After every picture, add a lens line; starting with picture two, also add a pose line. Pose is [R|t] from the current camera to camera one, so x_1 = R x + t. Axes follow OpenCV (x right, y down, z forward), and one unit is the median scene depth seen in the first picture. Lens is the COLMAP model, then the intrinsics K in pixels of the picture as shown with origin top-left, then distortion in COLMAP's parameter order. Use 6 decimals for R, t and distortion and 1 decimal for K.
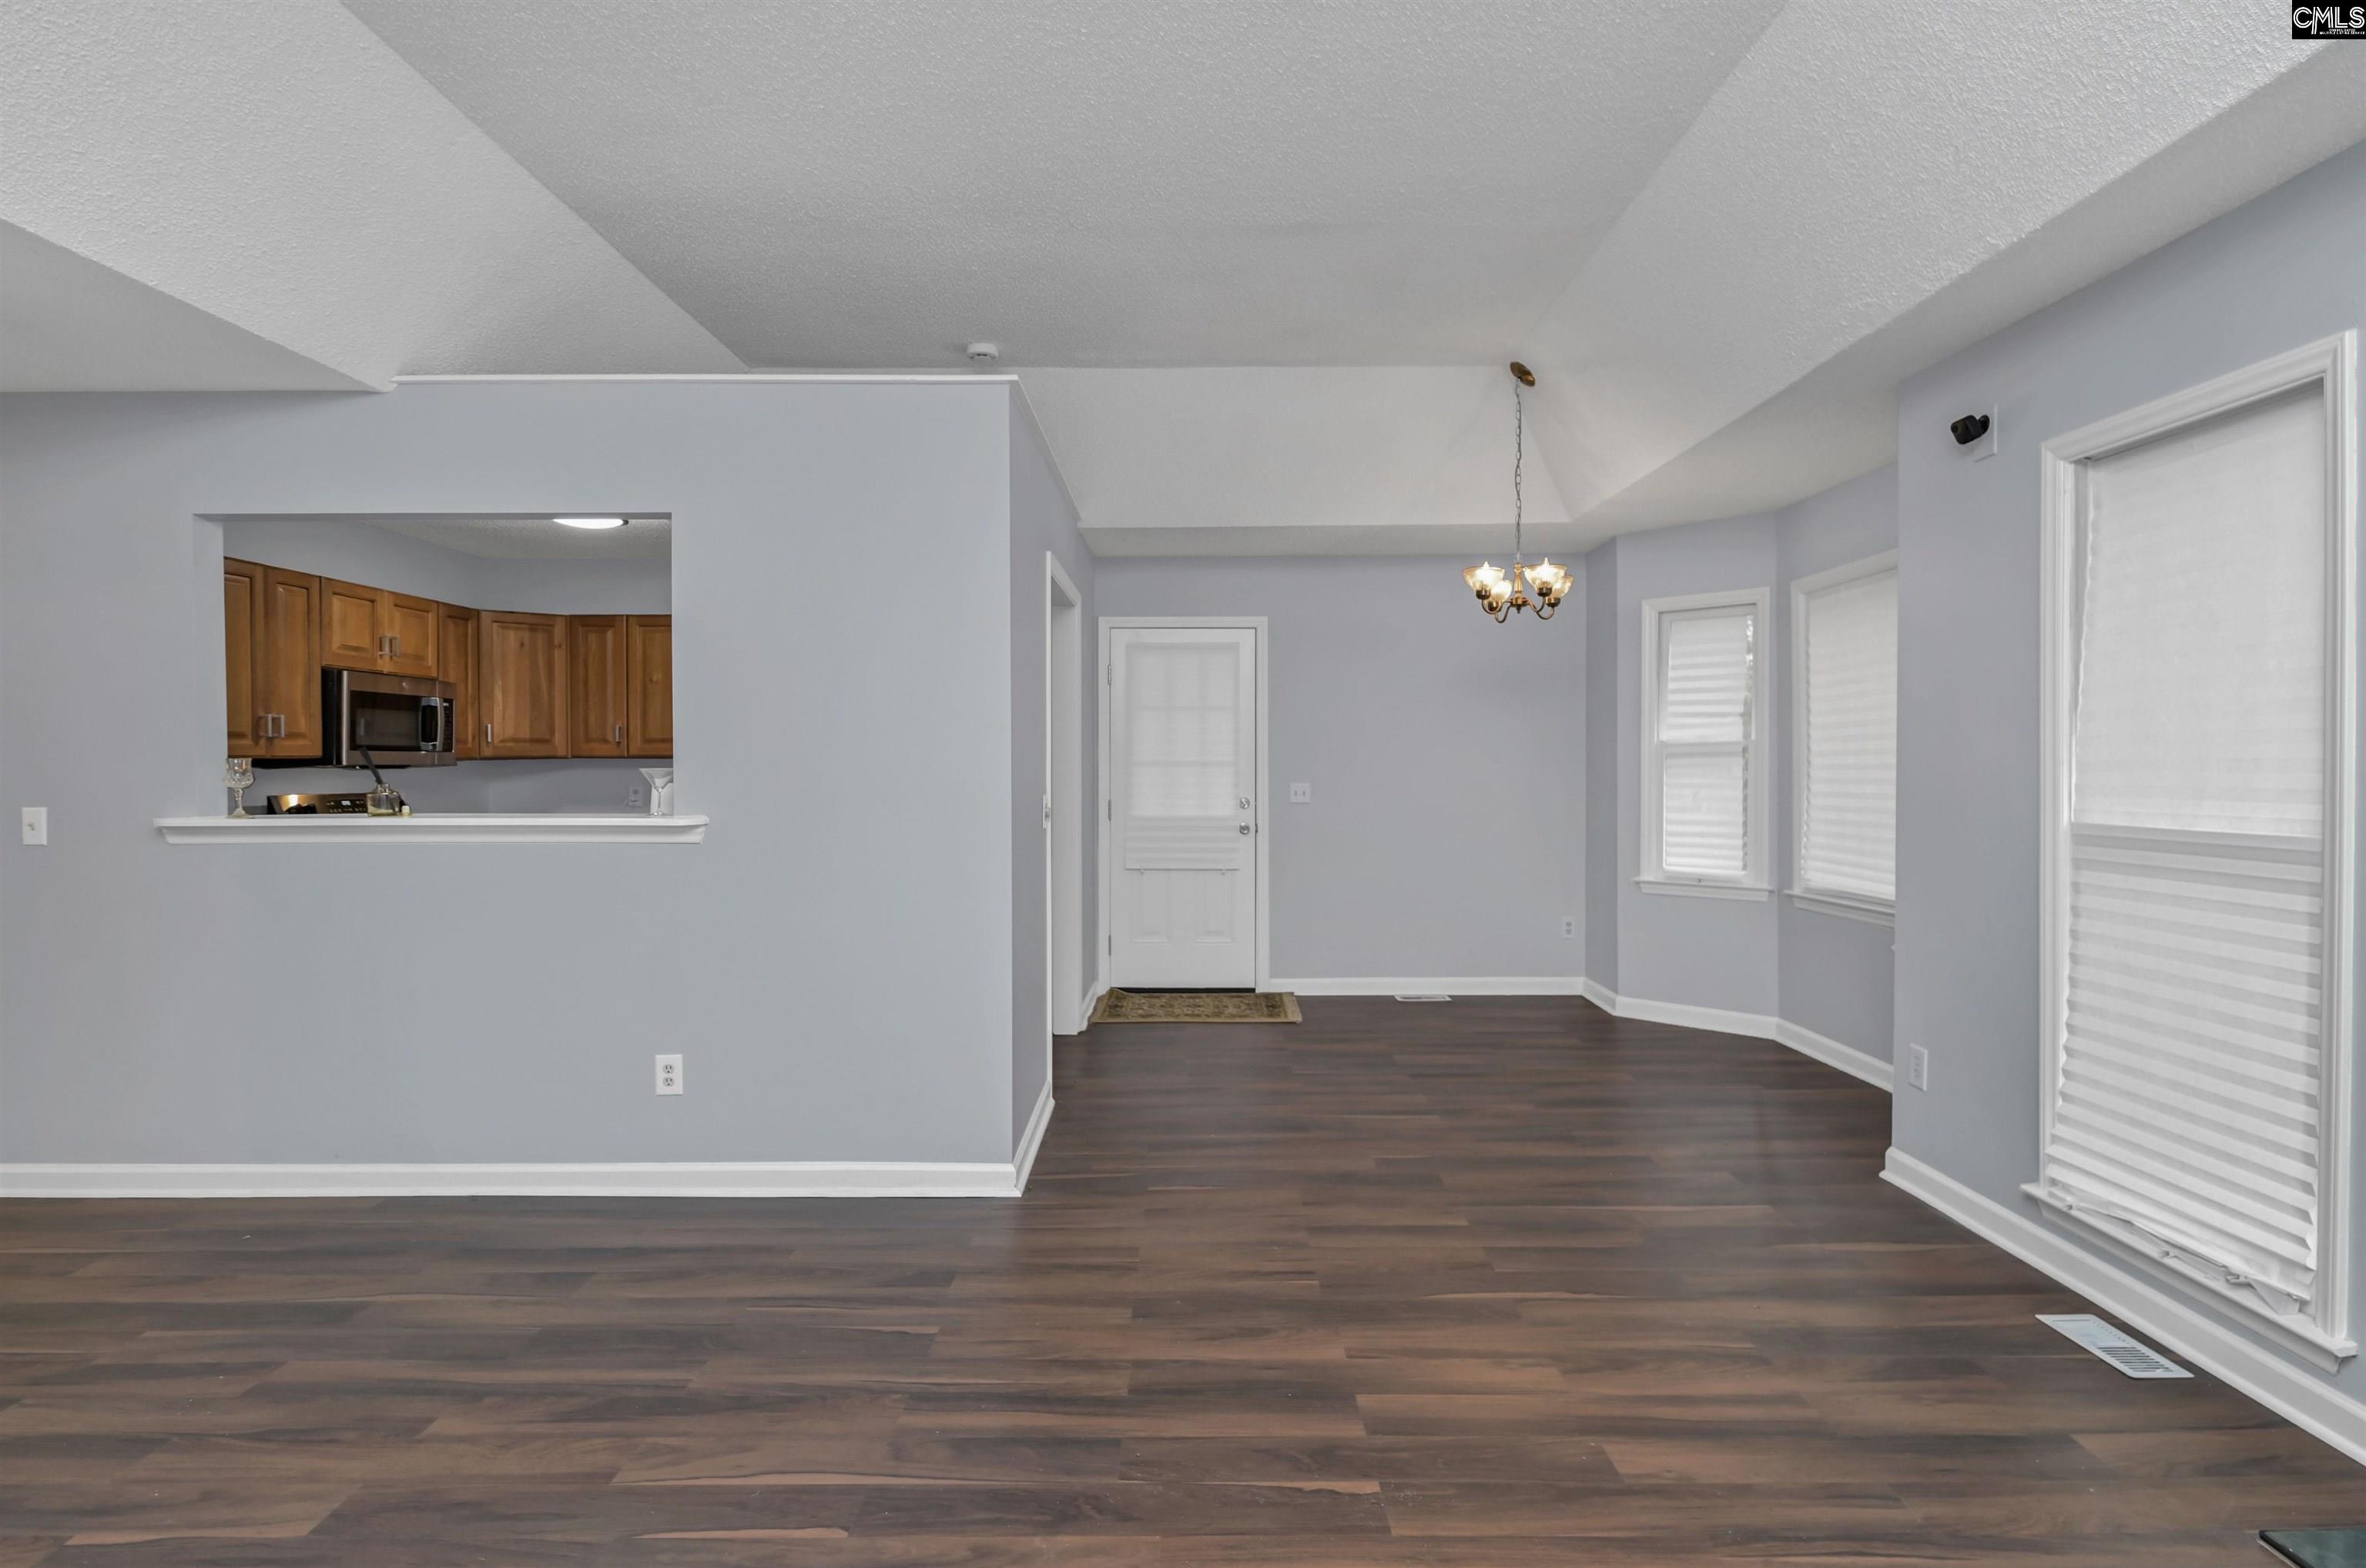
lens RADIAL K [[1195.7, 0, 1226.5], [0, 1195.7, 784.8], [0, 0, 1]] dist [-0.002030, -0.000535]
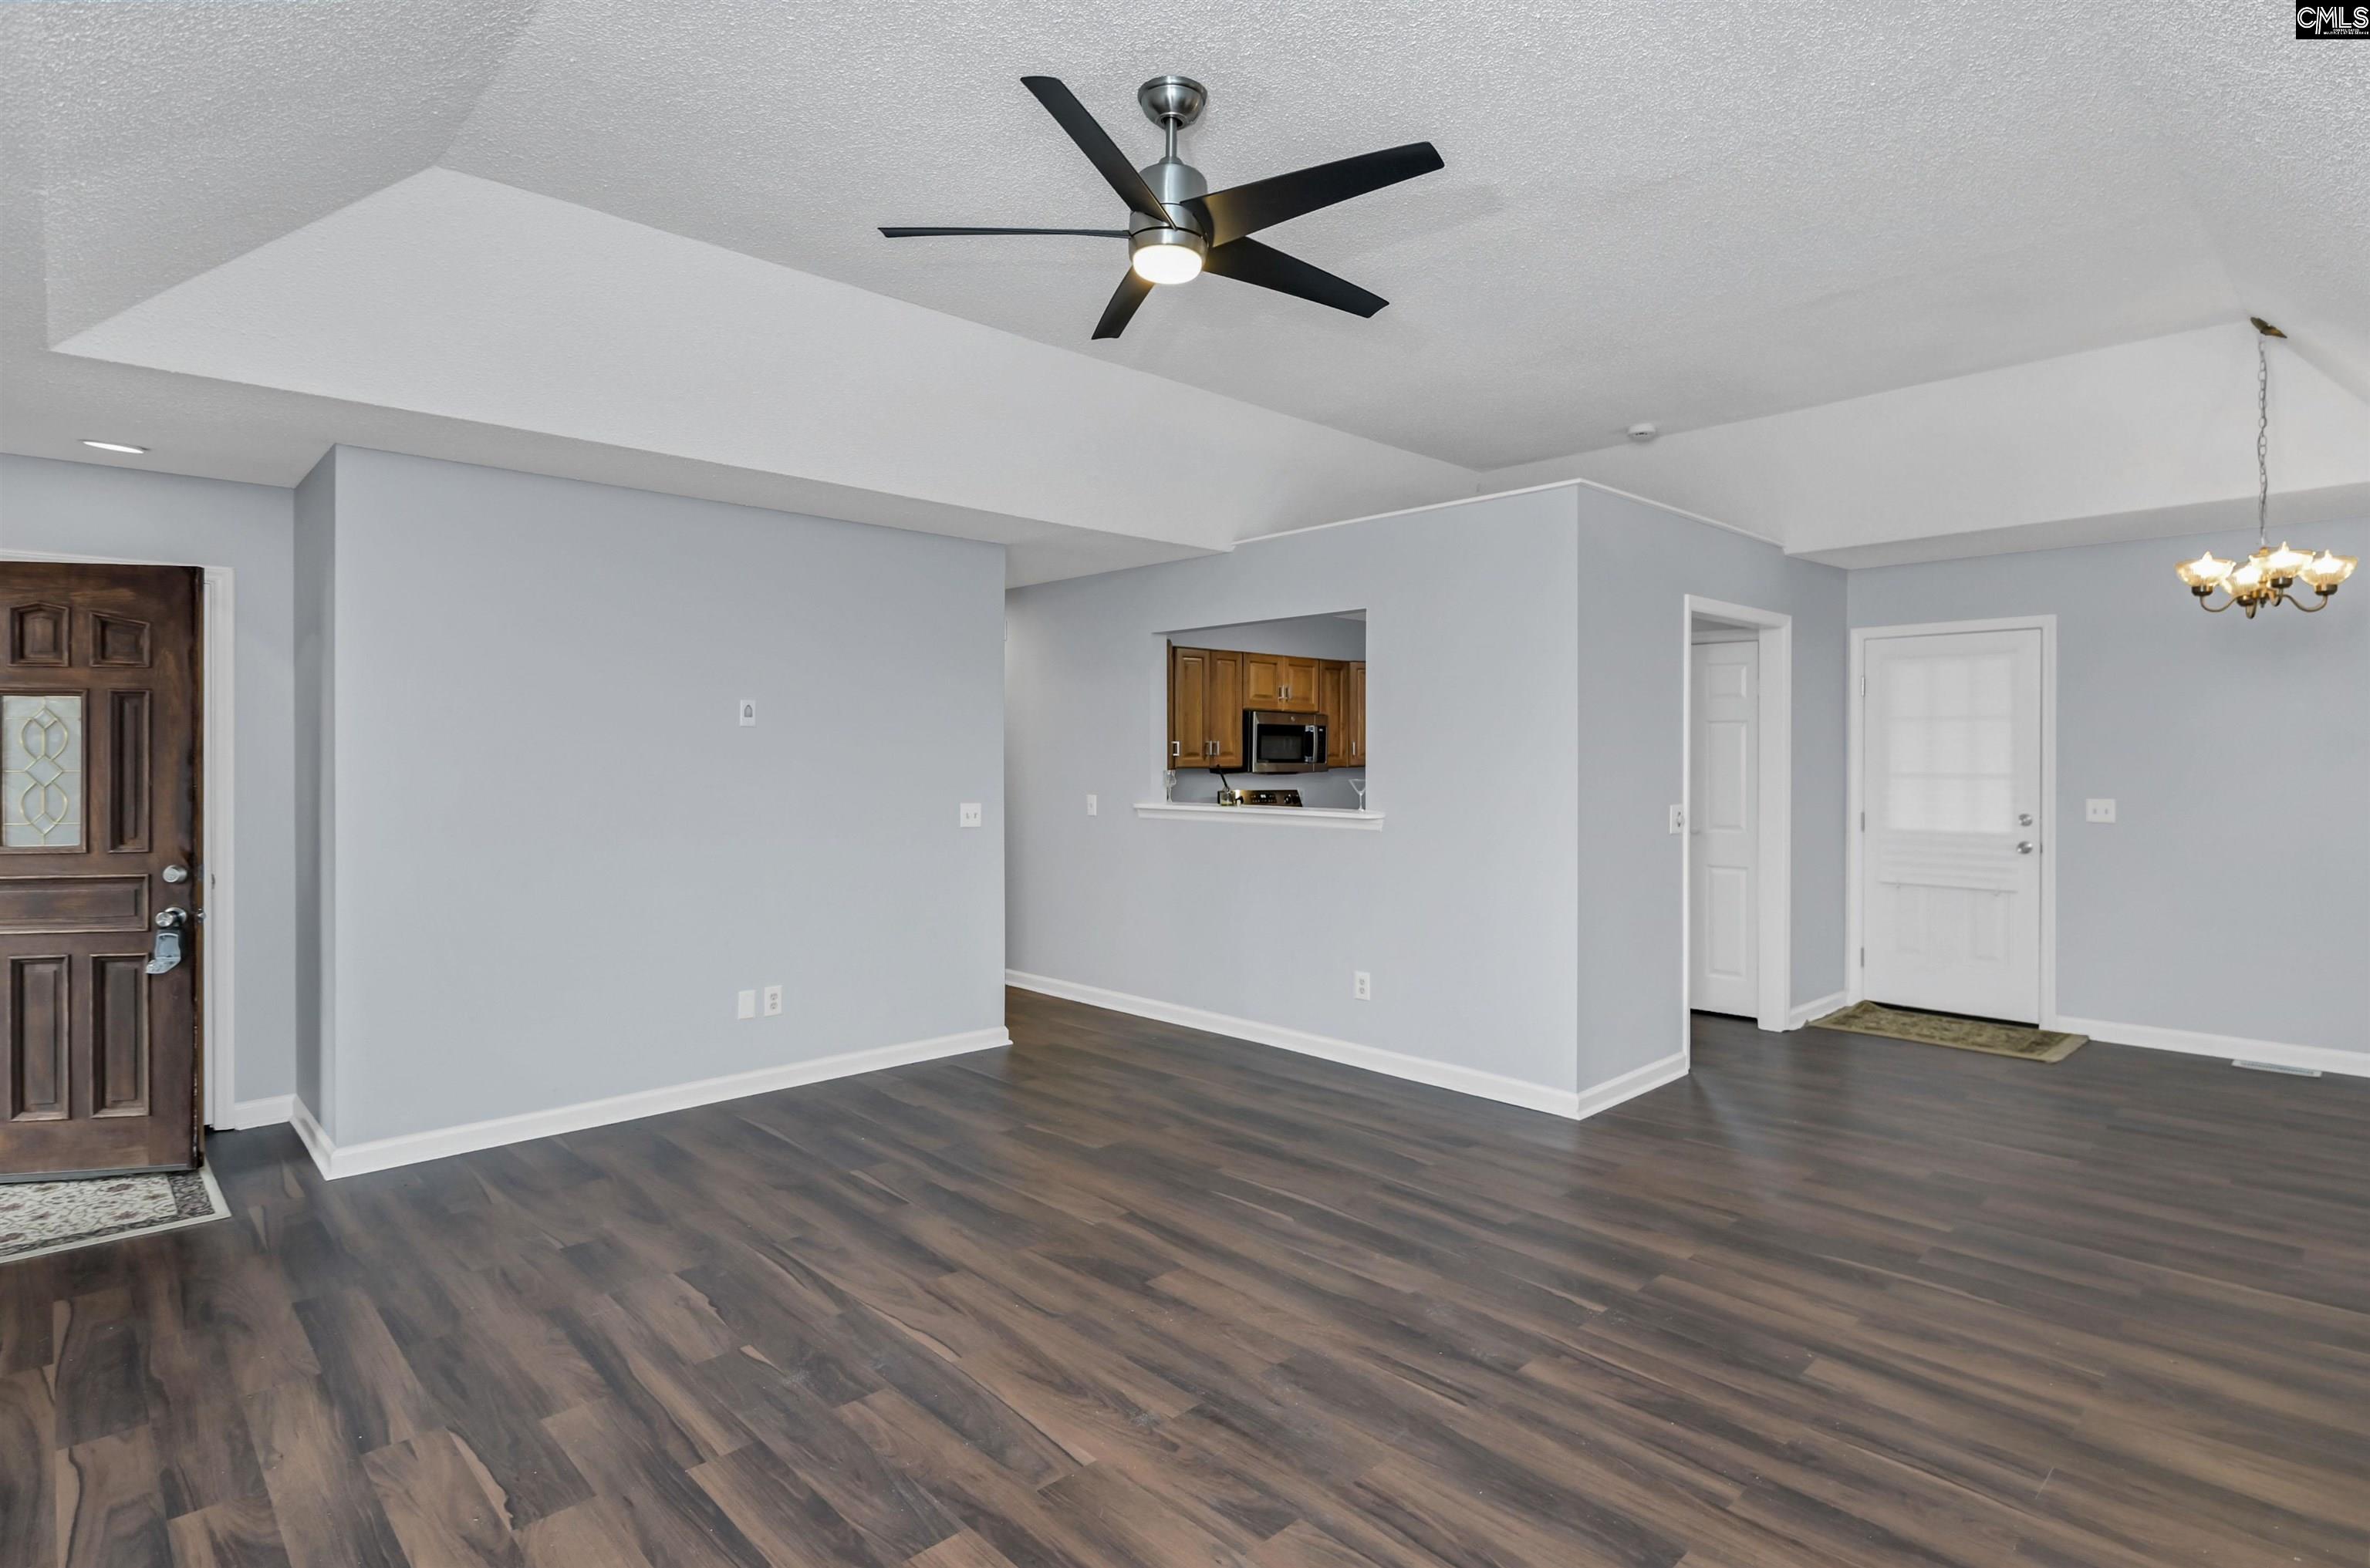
lens RADIAL K [[1209.4, 0, 1200.0], [0, 1209.4, 756.7], [0, 0, 1]] dist [0.000760, -0.000361]
pose [[0.690554, -0.000252, -0.723281, 0.477153], [-0.017556, 0.999699, -0.017111, -0.011668], [0.723068, 0.024514, 0.690342, -0.186268]]
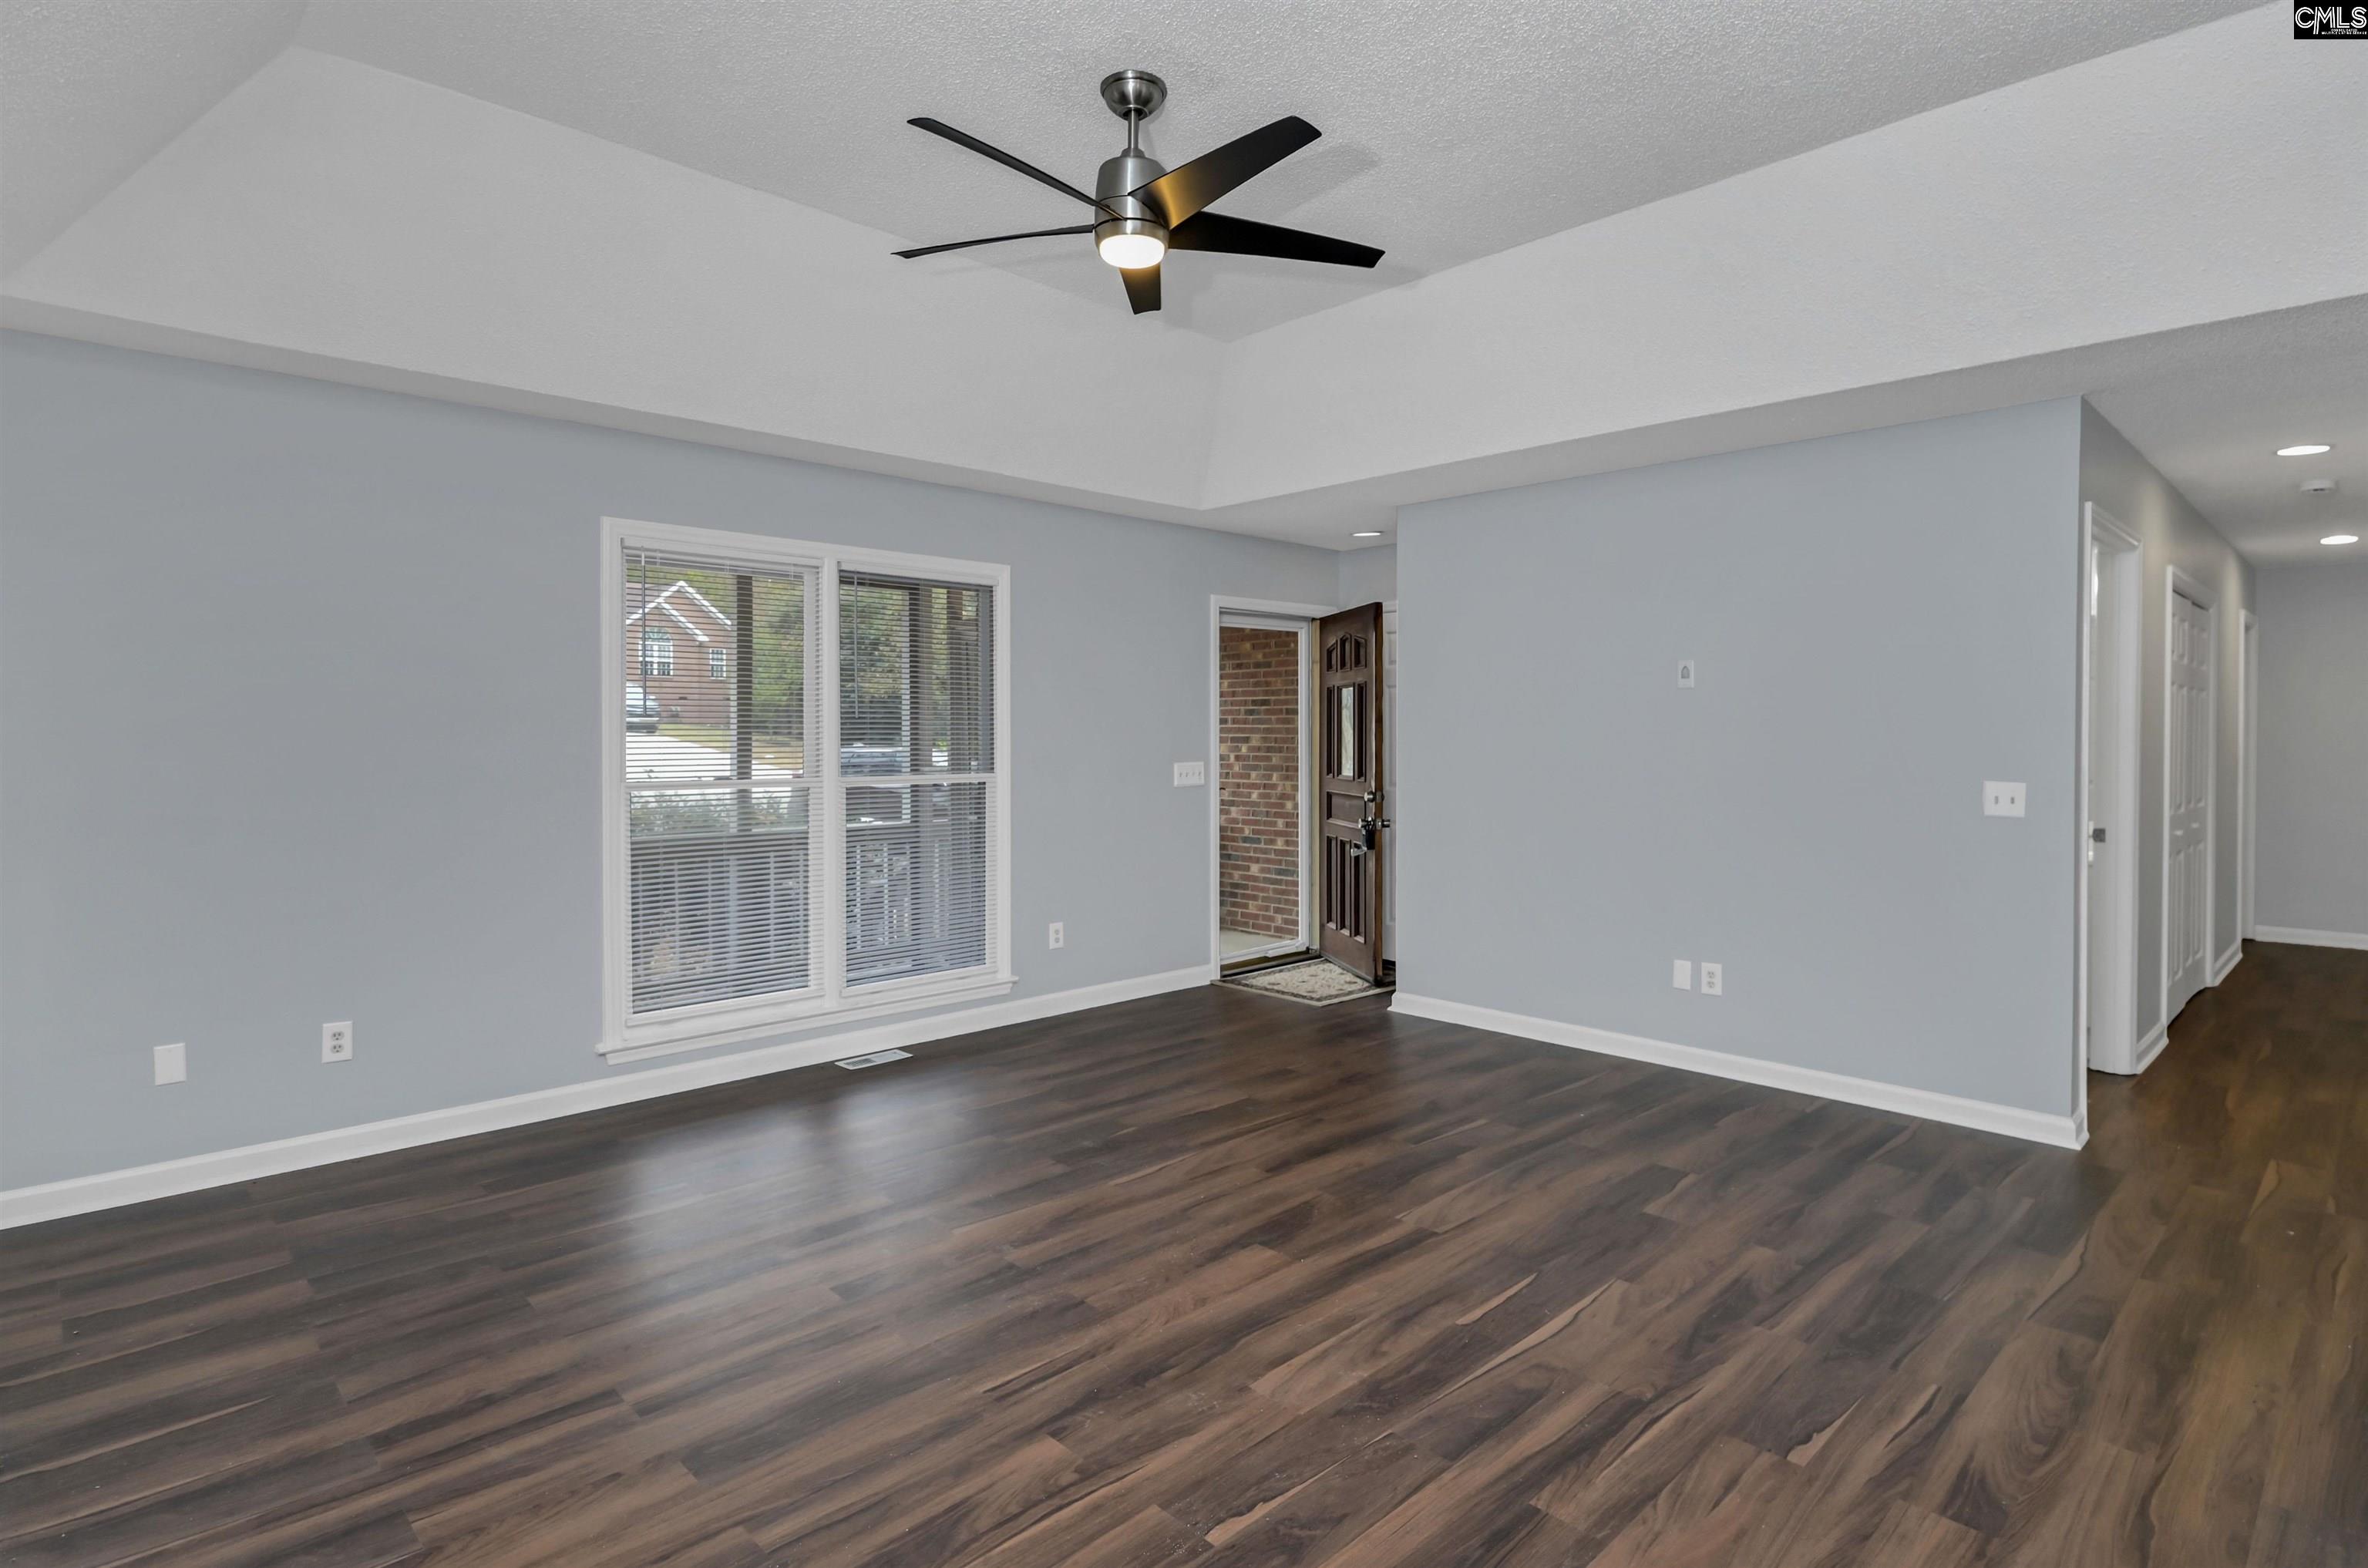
lens RADIAL K [[1196.8, 0, 1227.6], [0, 1196.8, 784.8], [0, 0, 1]] dist [-0.002030, -0.000535]
pose [[-0.715179, 0.033865, -0.698121, 0.440139], [-0.012106, 0.998076, 0.060817, -0.037565], [0.698837, 0.051946, -0.713393, 0.961489]]
